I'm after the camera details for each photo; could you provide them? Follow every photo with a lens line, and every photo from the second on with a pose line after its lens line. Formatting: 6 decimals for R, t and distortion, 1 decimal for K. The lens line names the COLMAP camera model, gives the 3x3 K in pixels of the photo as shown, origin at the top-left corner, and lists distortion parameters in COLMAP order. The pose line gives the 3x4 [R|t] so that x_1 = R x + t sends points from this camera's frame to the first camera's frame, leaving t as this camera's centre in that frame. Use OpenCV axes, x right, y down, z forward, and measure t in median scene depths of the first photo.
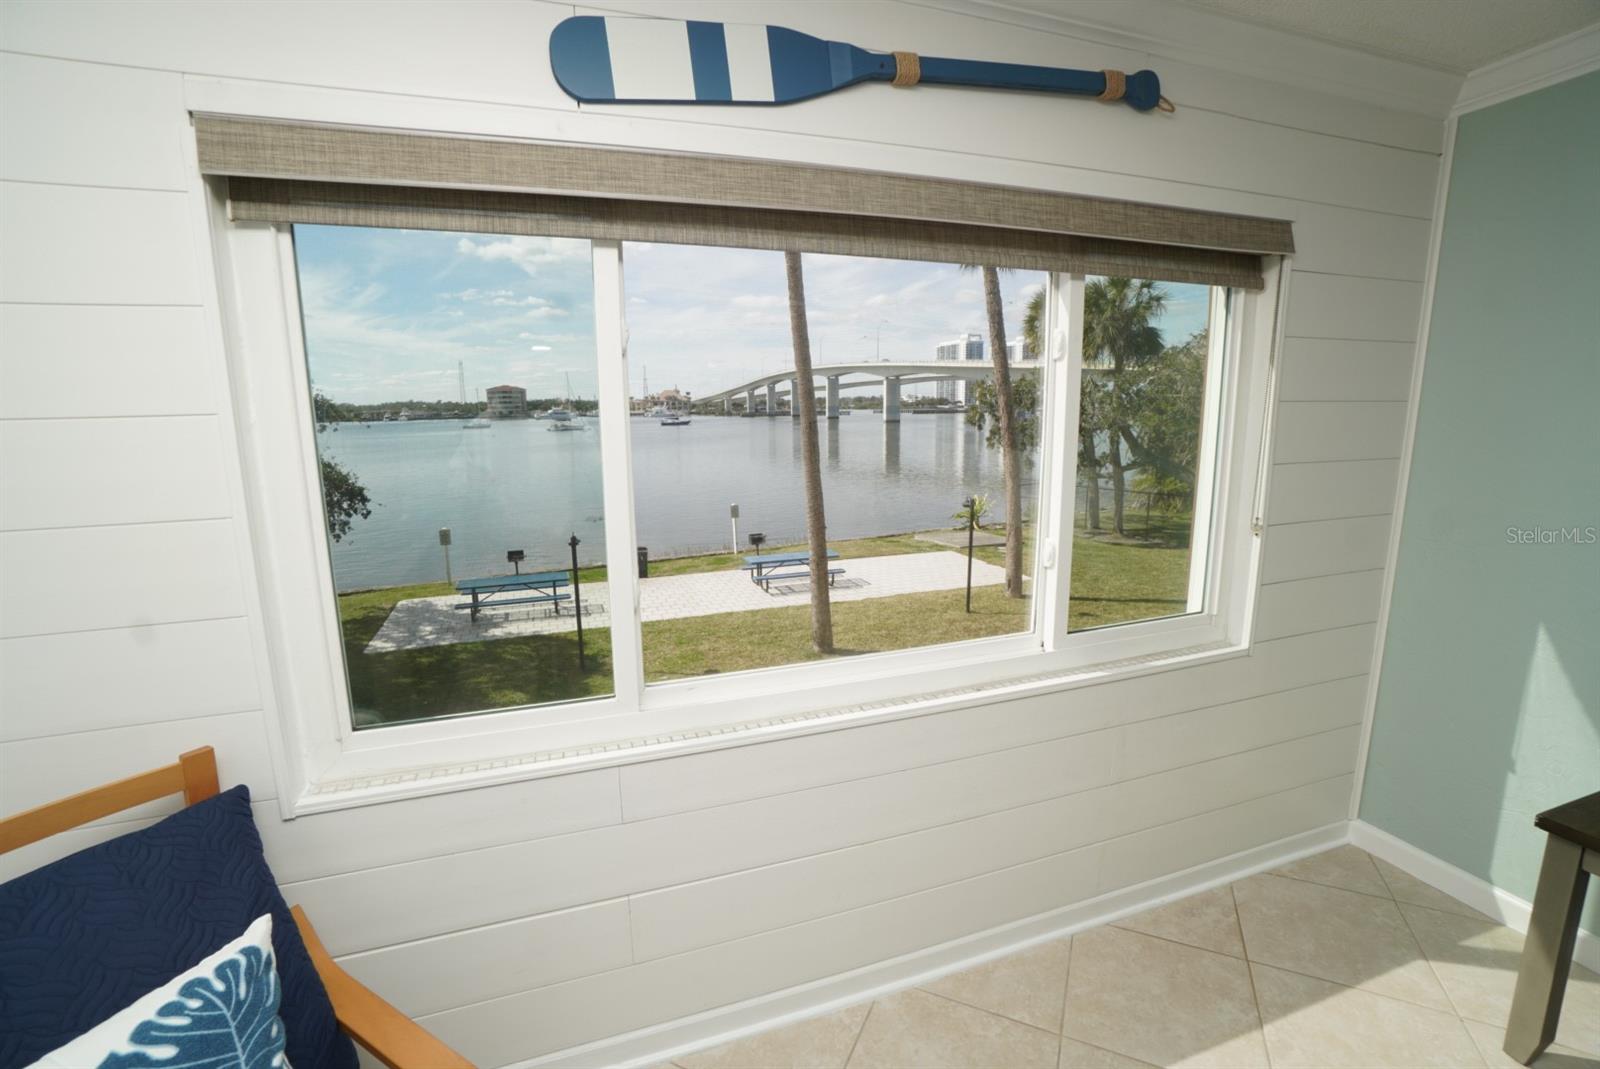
lens RADIAL K [[708.3, 0, 790.1], [0, 708.3, 529.0], [0, 0, 1]] dist [-0.062908, 0.024865]
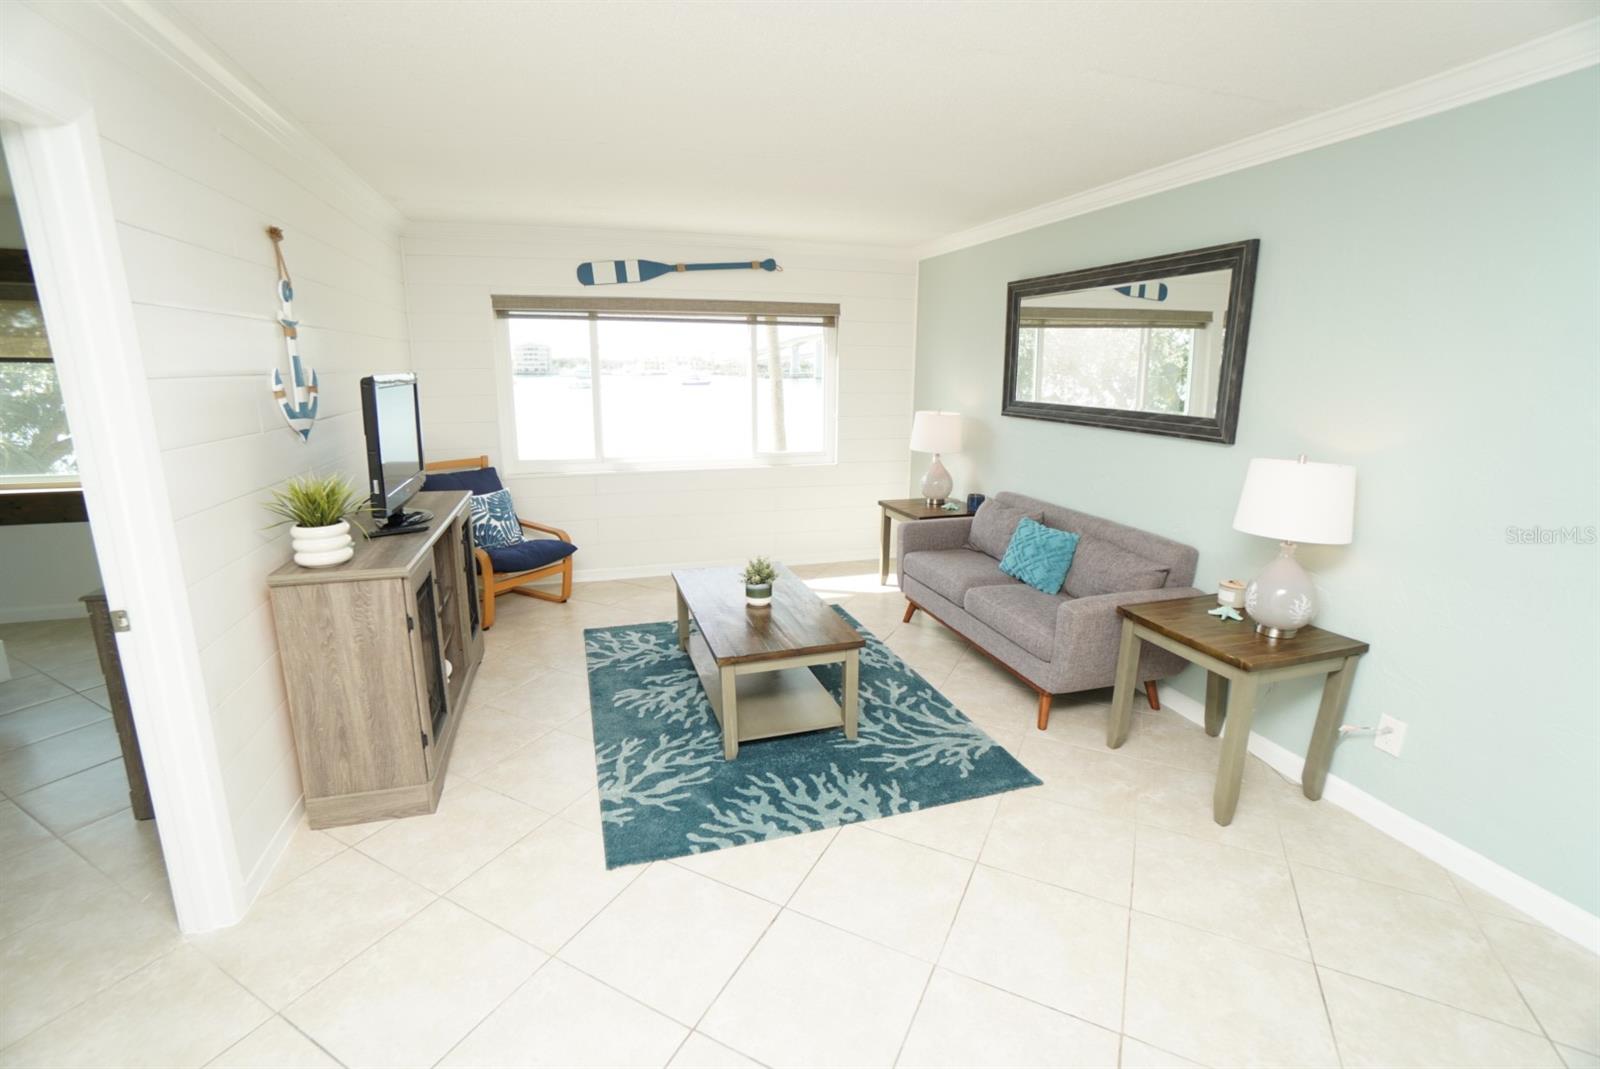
lens RADIAL K [[708.3, 0, 790.1], [0, 708.3, 529.0], [0, 0, 1]] dist [-0.062908, 0.024865]
pose [[0.999148, 0.026635, -0.031538, 0.837044], [-0.024973, 0.998337, 0.051954, 0.419353], [0.032869, -0.051122, 0.998151, -2.459629]]
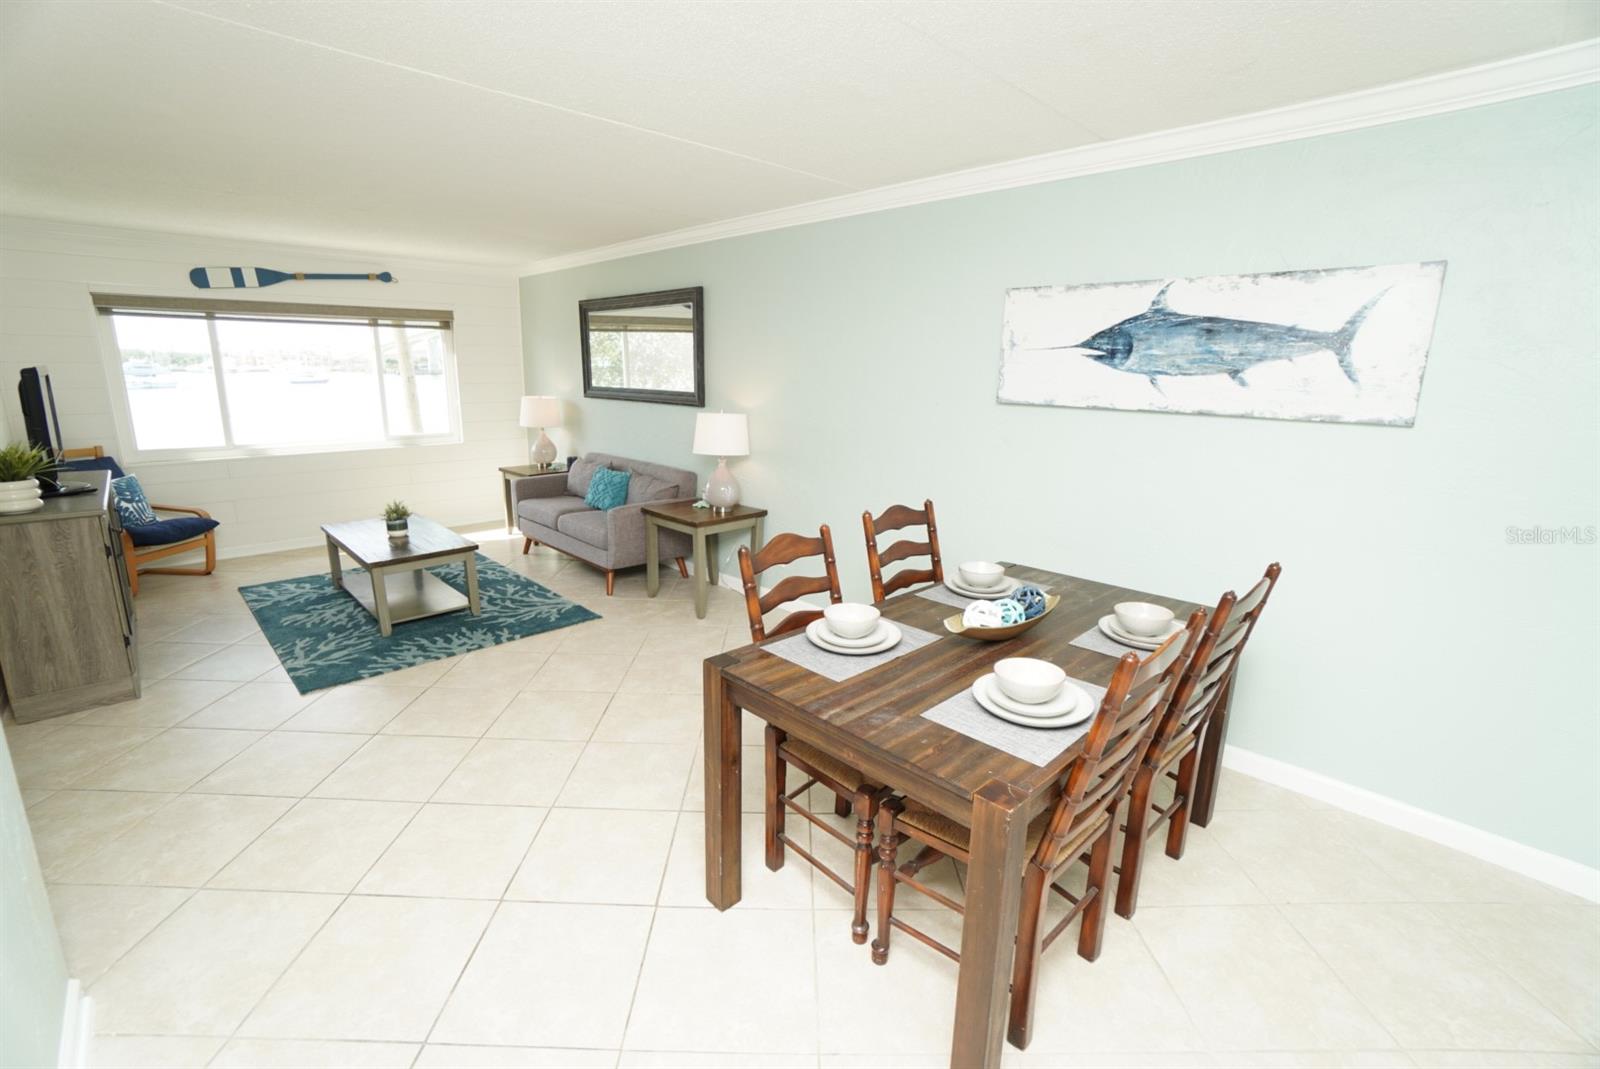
lens RADIAL K [[708.3, 0, 790.1], [0, 708.3, 529.0], [0, 0, 1]] dist [-0.062908, 0.024865]
pose [[0.907550, -0.068552, 0.414310, 0.969199], [0.046219, 0.996898, 0.063705, 0.637137], [-0.417392, -0.038666, 0.907904, -3.714231]]
